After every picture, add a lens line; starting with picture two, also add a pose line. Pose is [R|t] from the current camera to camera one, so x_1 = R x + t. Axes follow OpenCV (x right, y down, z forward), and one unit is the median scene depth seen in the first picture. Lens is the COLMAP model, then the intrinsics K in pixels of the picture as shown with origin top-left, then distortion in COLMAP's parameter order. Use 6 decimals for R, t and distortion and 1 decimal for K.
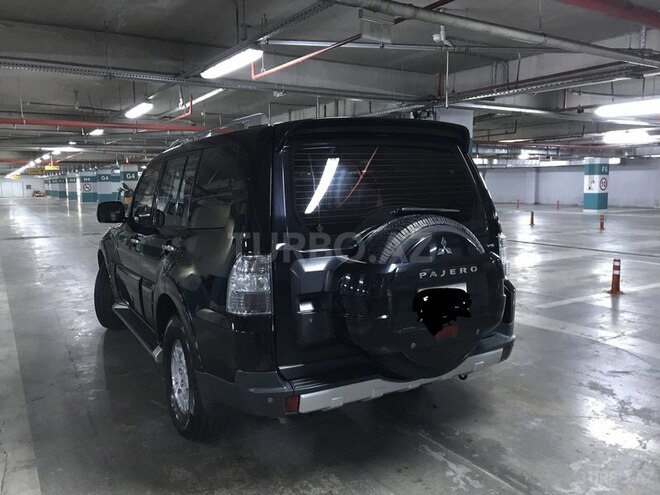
lens RADIAL K [[547.3, 0, 327.1], [0, 547.3, 241.5], [0, 0, 1]] dist [0.003493, 0.003218]
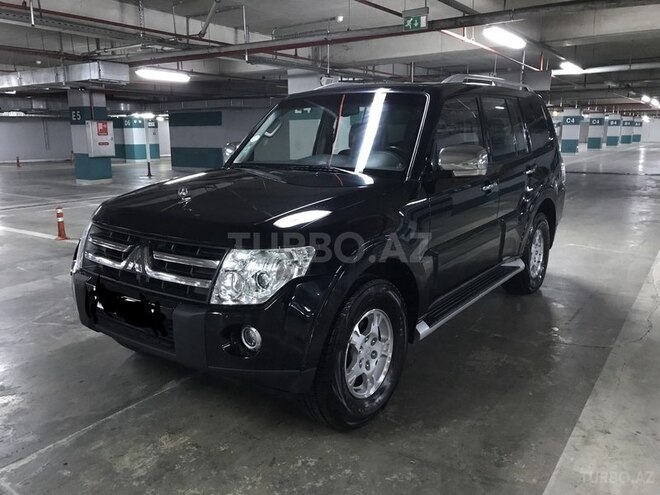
lens RADIAL K [[546.4, 0, 325.2], [0, 546.4, 244.8], [0, 0, 1]] dist [0.009171, 0.000503]
pose [[-0.397993, -0.173076, 0.900914, -1.085368], [0.112825, 0.965353, 0.235297, -0.149642], [-0.910424, 0.195292, -0.364677, 1.626919]]
